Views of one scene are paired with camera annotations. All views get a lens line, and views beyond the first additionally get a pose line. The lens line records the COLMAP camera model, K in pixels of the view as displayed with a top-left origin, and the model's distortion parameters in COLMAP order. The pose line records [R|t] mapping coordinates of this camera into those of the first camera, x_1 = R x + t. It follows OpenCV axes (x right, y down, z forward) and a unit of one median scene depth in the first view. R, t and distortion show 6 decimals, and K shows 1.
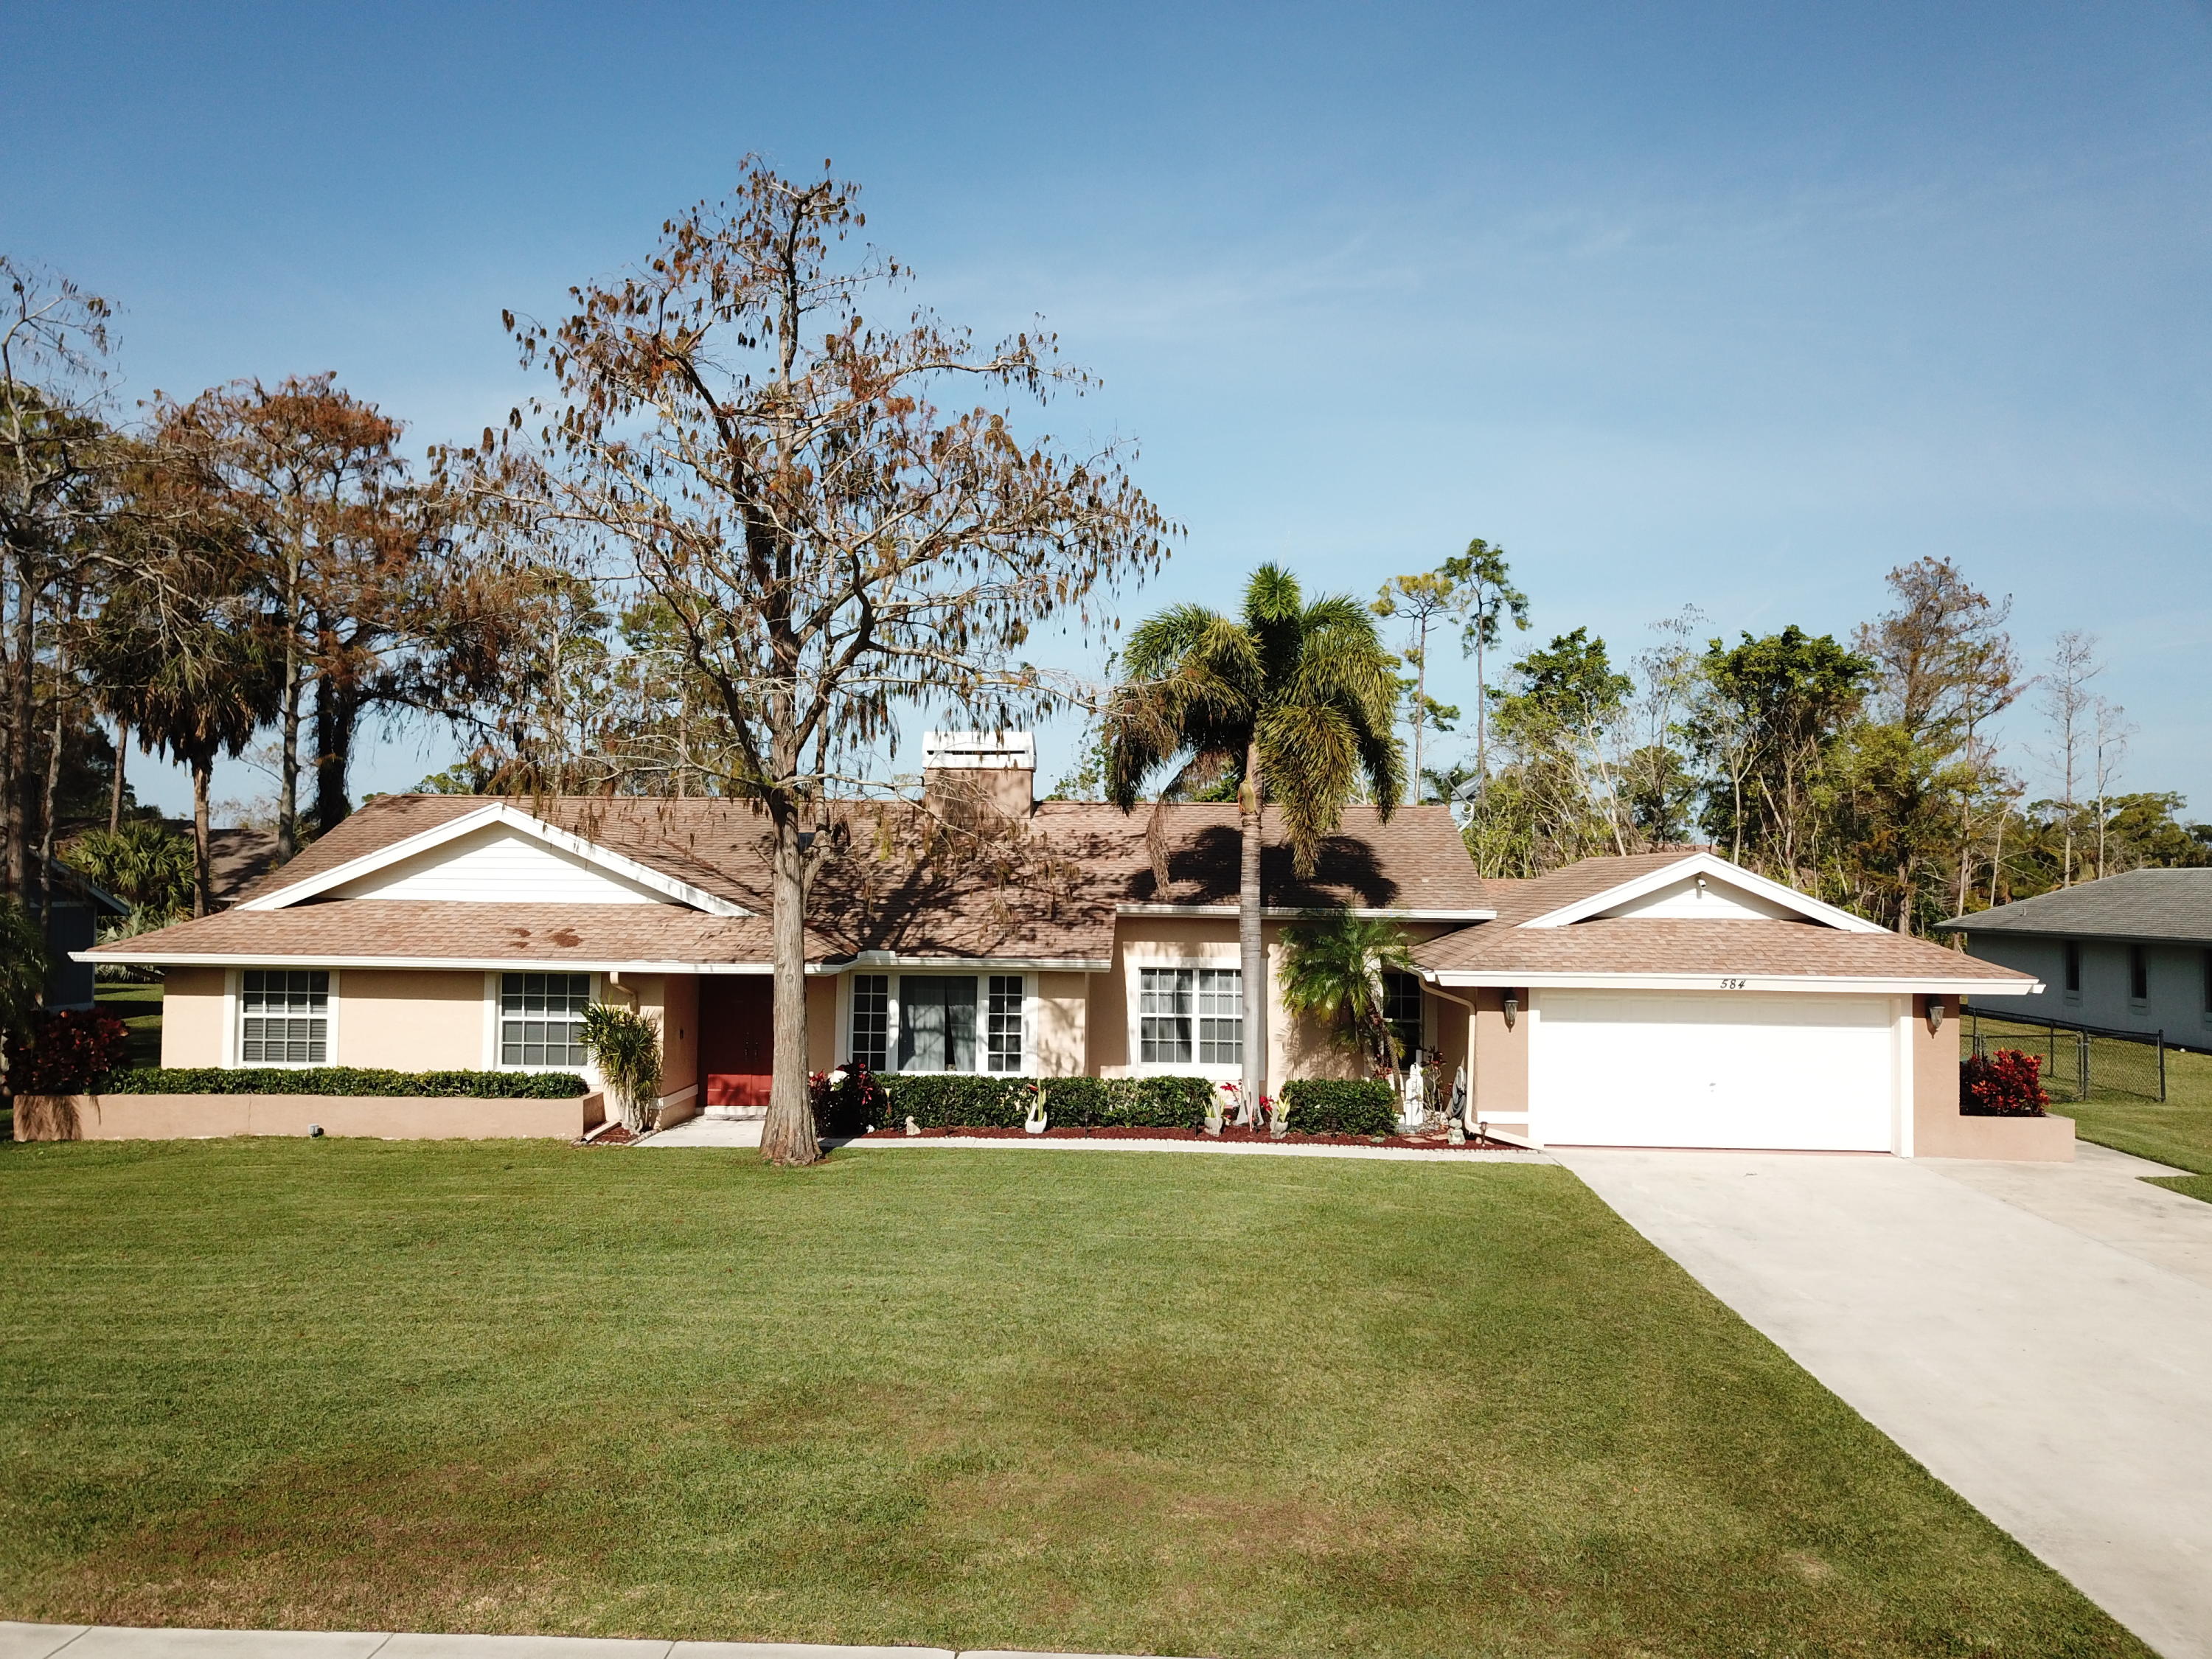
lens RADIAL K [[1725.7, 0, 1096.0], [0, 1725.7, 799.0], [0, 0, 1]] dist [0.053726, -0.077246]
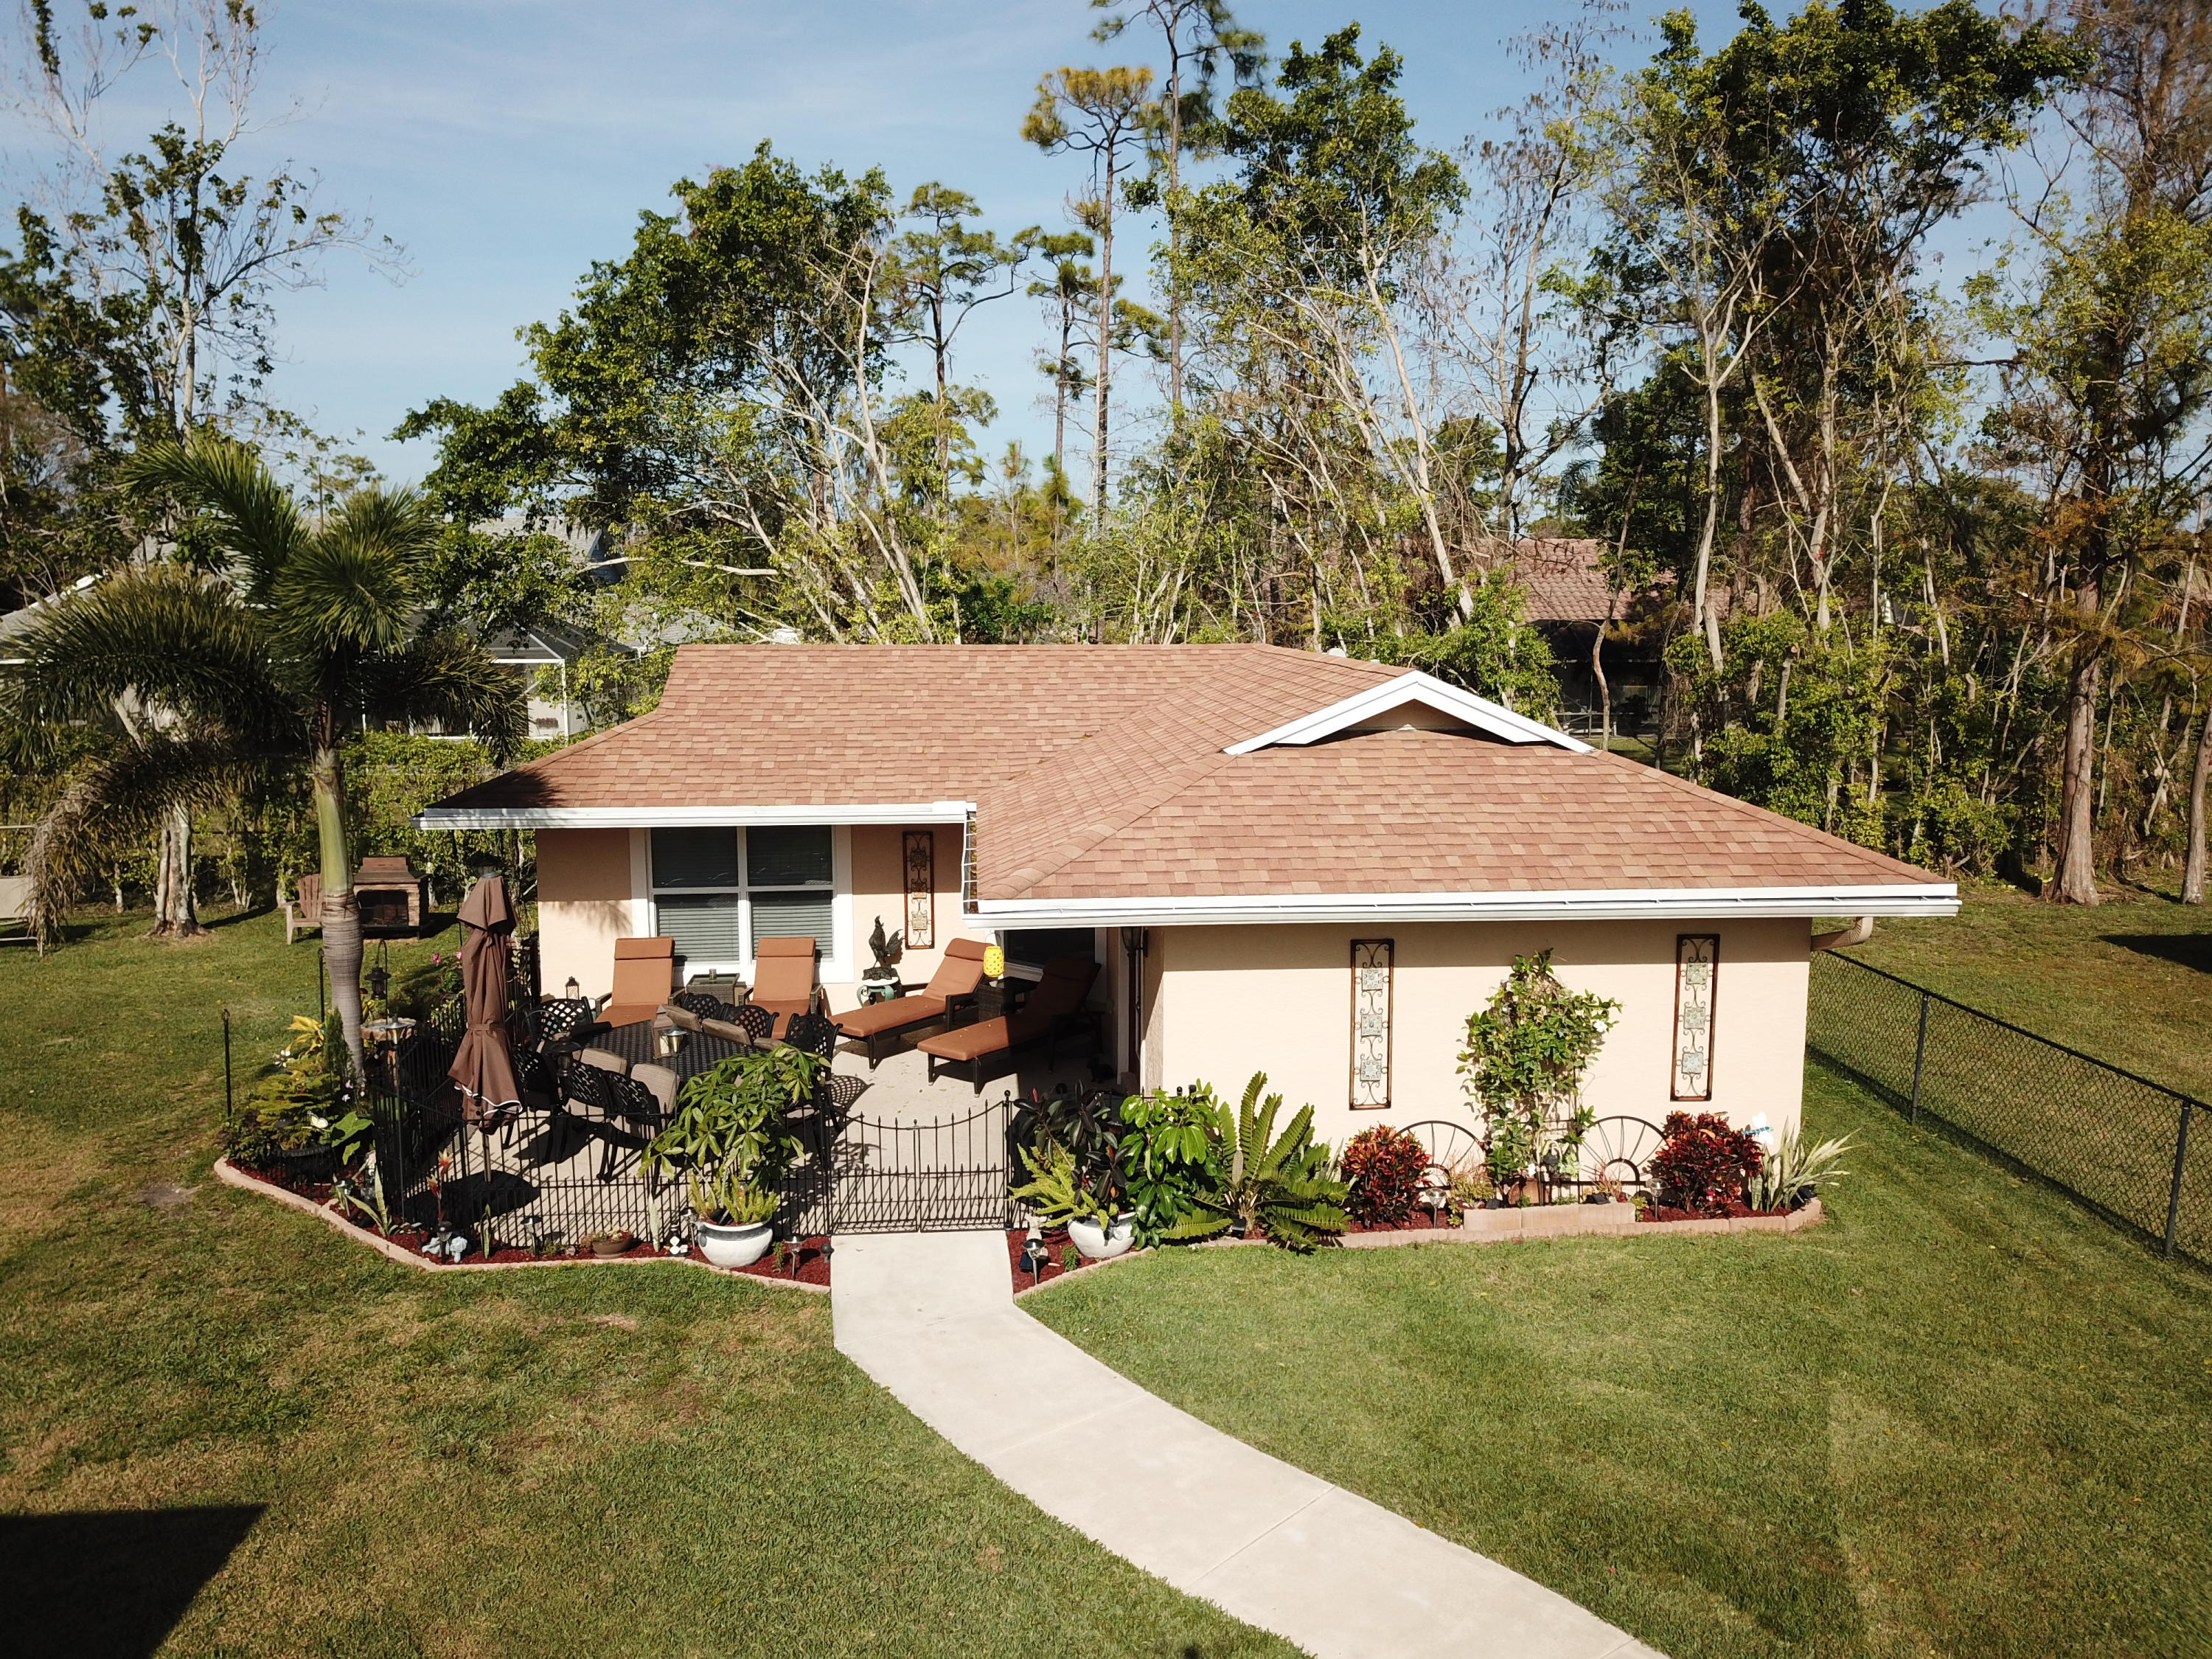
lens RADIAL K [[1725.7, 0, 1096.0], [0, 1725.7, 799.0], [0, 0, 1]] dist [0.053726, -0.077246]
pose [[0.993285, -0.044190, 0.106922, 0.163537], [0.023450, 0.981897, 0.187959, 0.004466], [-0.113292, -0.184190, 0.976340, 0.553621]]
